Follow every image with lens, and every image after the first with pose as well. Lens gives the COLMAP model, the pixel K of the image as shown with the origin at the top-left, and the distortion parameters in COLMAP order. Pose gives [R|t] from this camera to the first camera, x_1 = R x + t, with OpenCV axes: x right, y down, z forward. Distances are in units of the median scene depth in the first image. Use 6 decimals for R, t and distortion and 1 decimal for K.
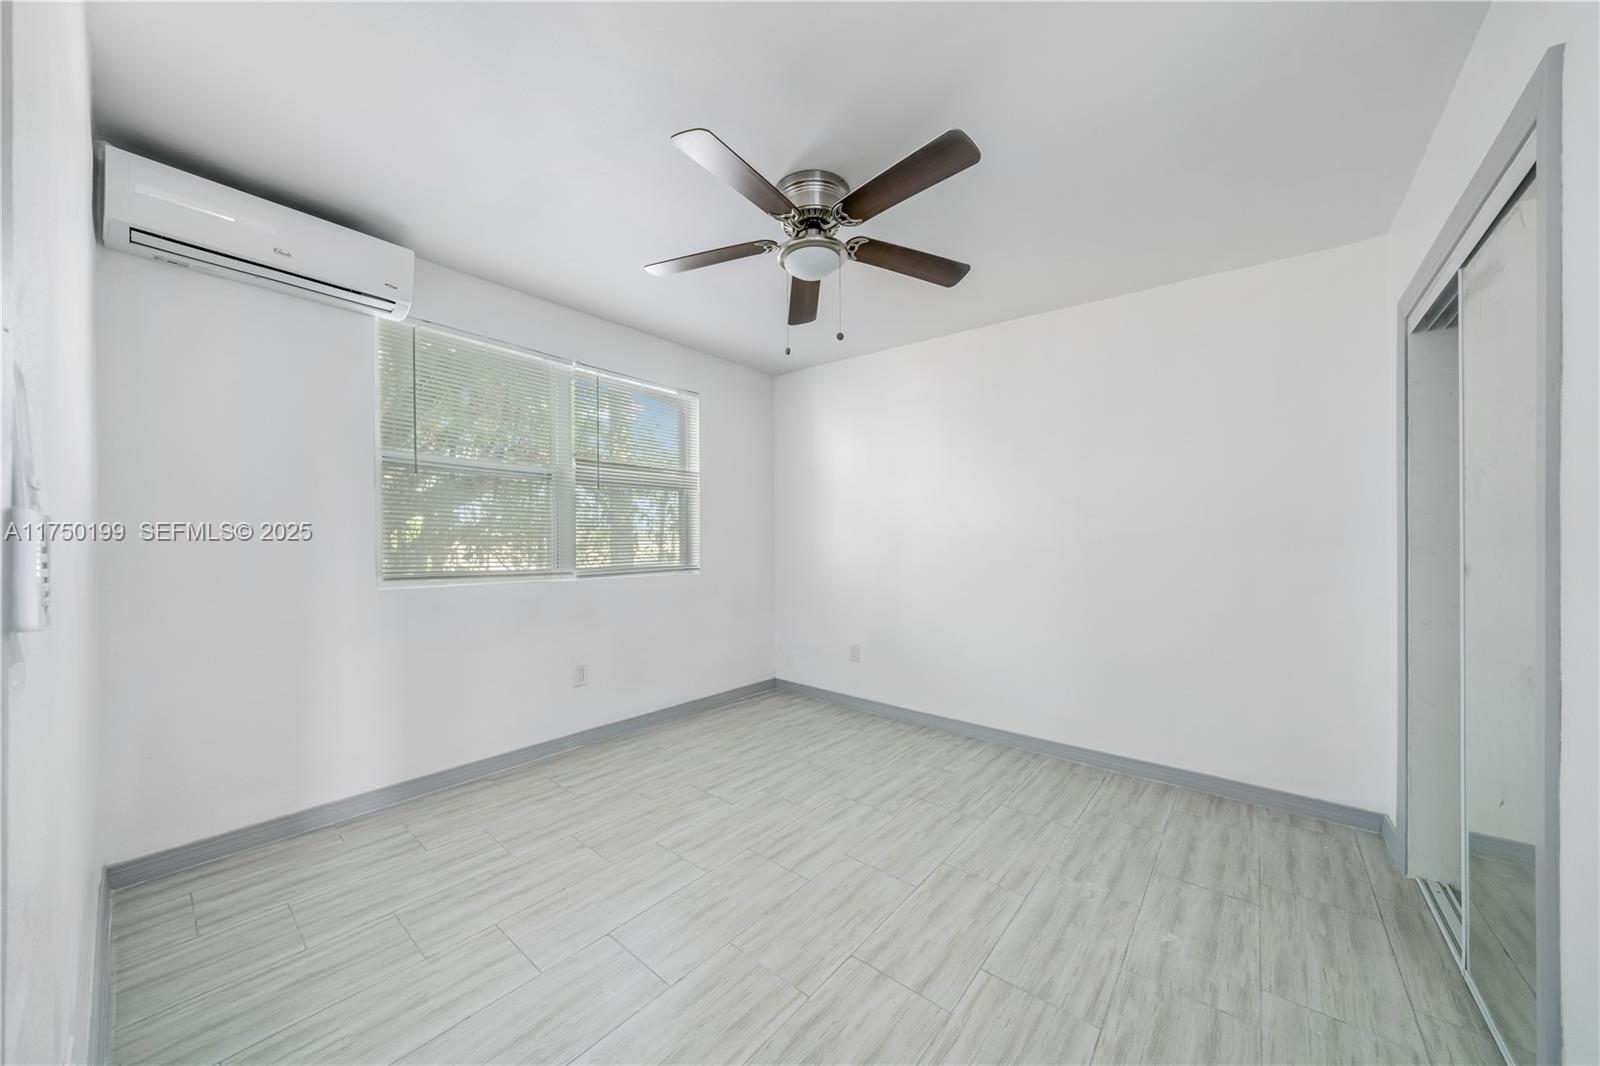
lens RADIAL K [[561.8, 0, 794.8], [0, 561.8, 529.5], [0, 0, 1]] dist [-0.000314, 0.000039]
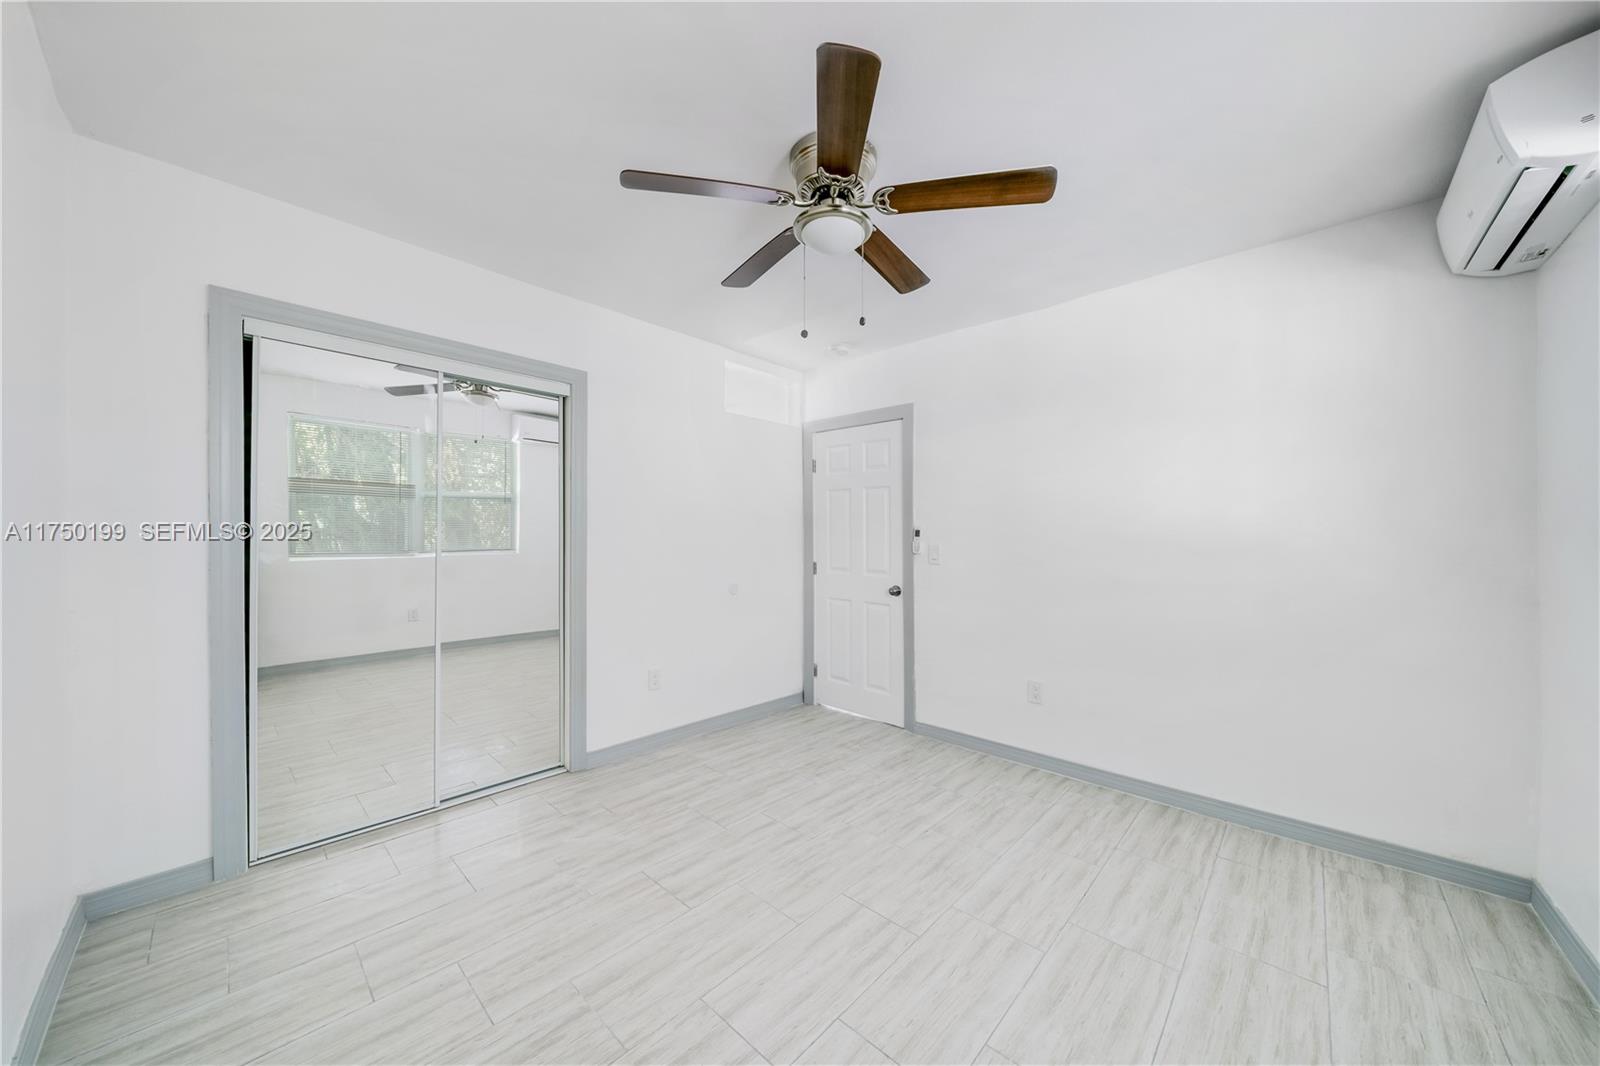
lens RADIAL K [[561.8, 0, 794.8], [0, 561.8, 529.5], [0, 0, 1]] dist [-0.000314, 0.000039]
pose [[-0.998140, -0.015077, 0.059076, 0.058881], [-0.017034, 0.999318, -0.032759, 0.021167], [-0.058541, -0.033705, -0.997716, 1.948971]]
